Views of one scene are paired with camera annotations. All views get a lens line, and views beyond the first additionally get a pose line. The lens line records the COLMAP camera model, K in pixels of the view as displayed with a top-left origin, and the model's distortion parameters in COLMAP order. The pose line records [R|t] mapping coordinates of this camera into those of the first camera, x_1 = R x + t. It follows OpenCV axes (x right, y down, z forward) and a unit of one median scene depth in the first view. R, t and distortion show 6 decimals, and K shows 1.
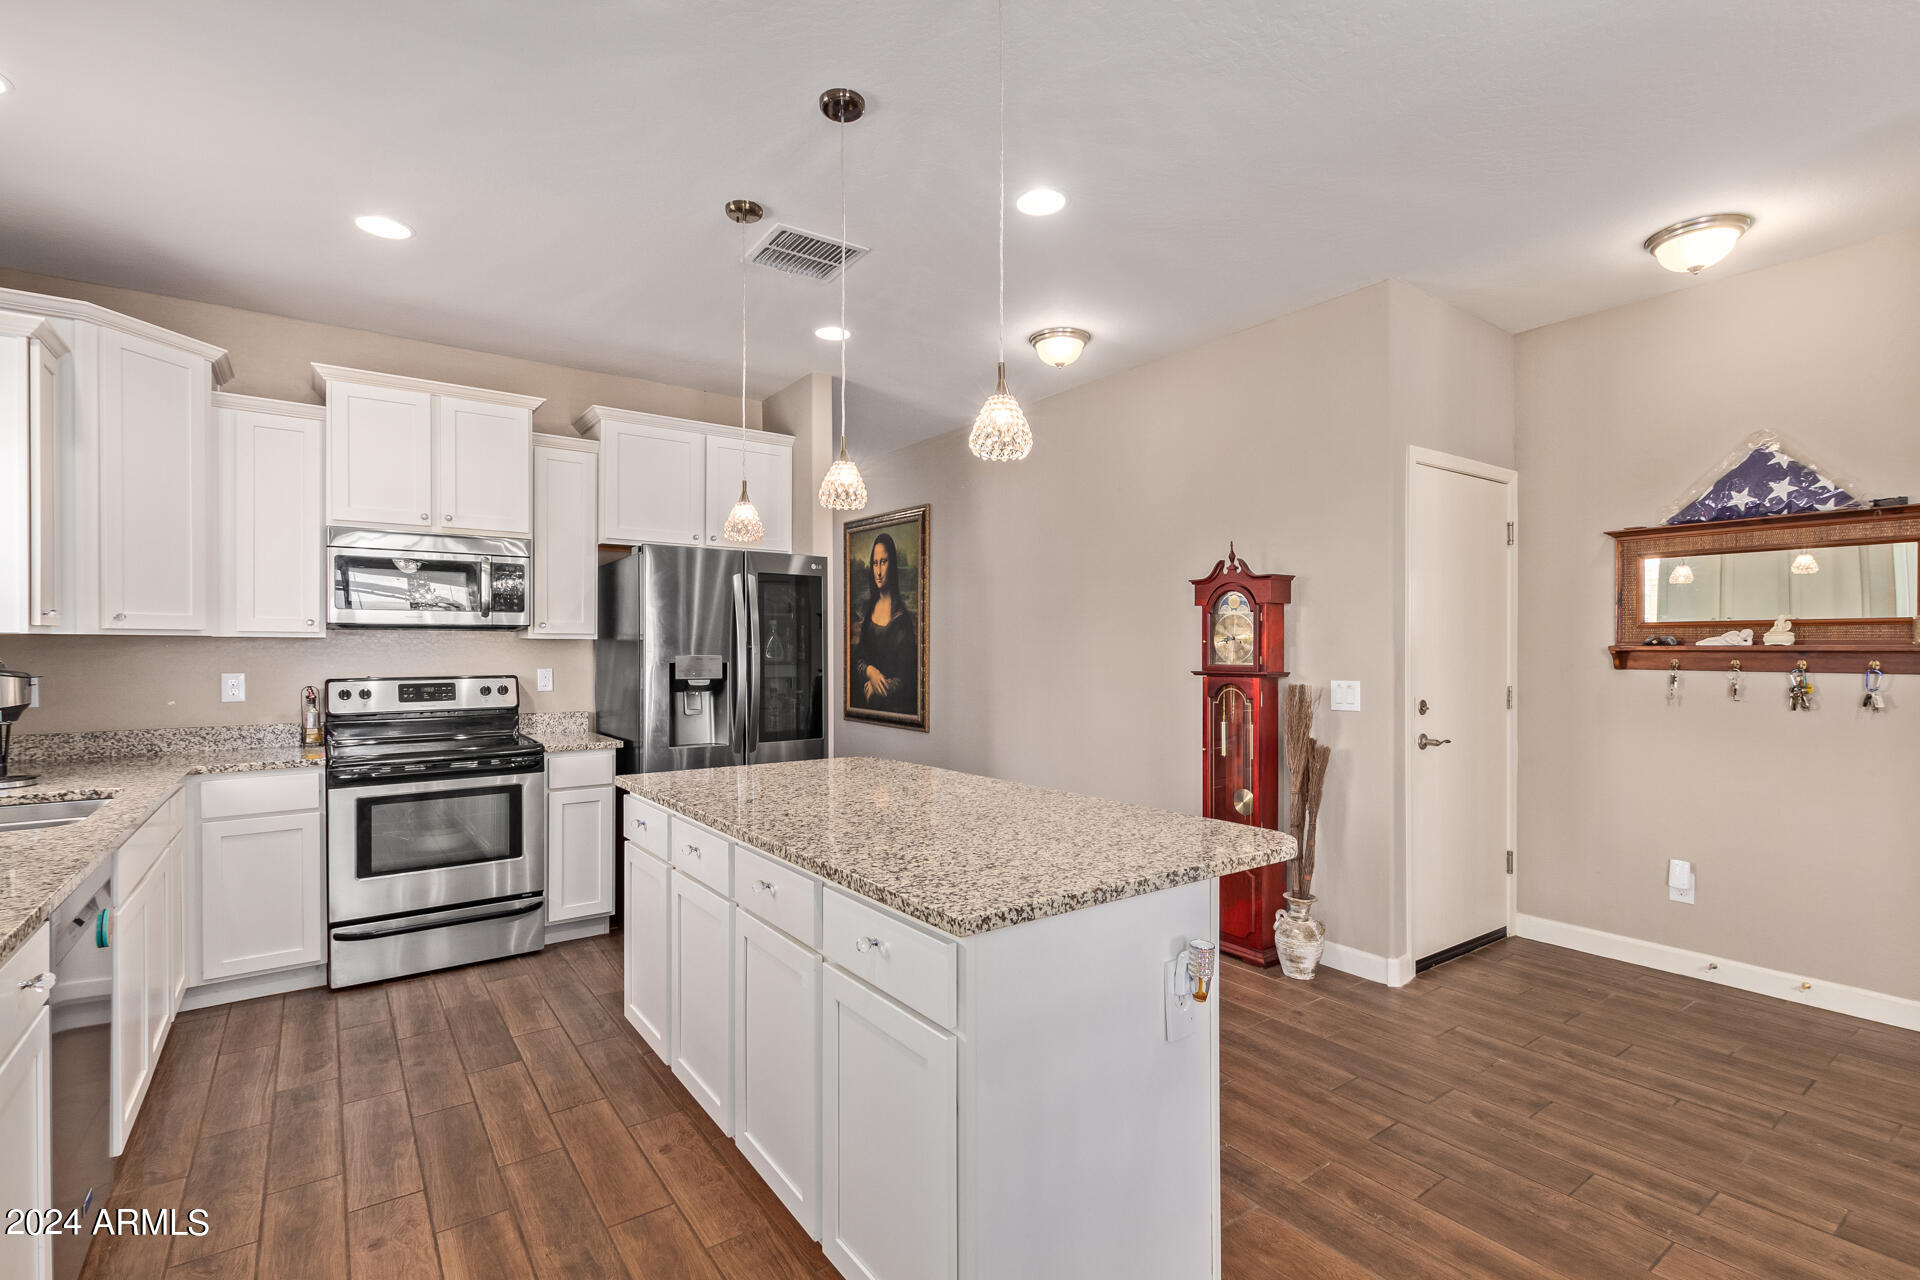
lens RADIAL K [[881.8, 0, 953.1], [0, 881.8, 654.2], [0, 0, 1]] dist [0.009086, -0.003040]
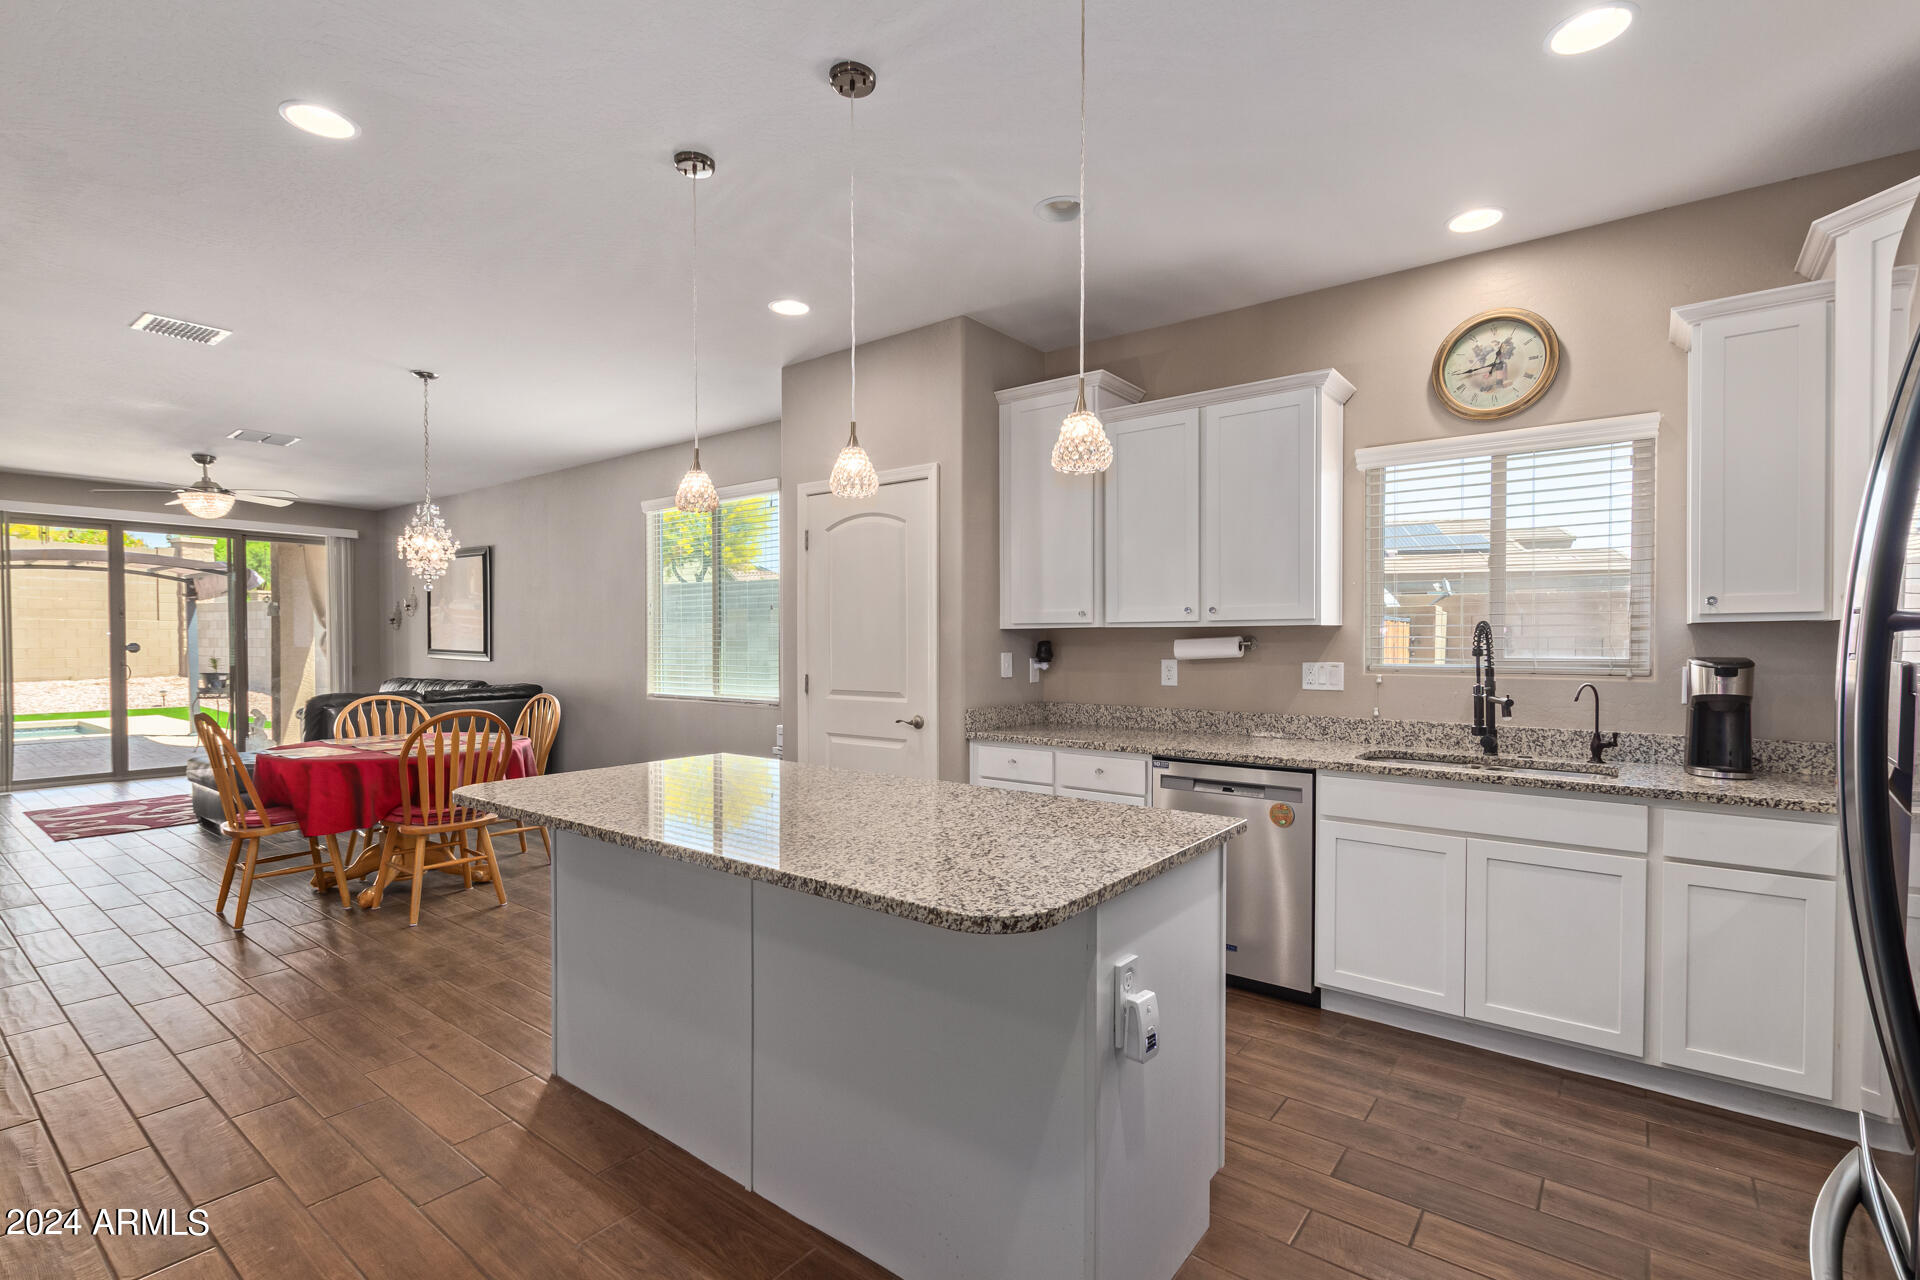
lens RADIAL K [[881.8, 0, 951.4], [0, 881.8, 656.2], [0, 0, 1]] dist [0.009086, -0.003040]
pose [[-0.960326, 0.006489, -0.278806, 0.028703], [0.000182, 0.999744, 0.022640, -0.005943], [0.278881, 0.021691, -0.960081, 1.229102]]
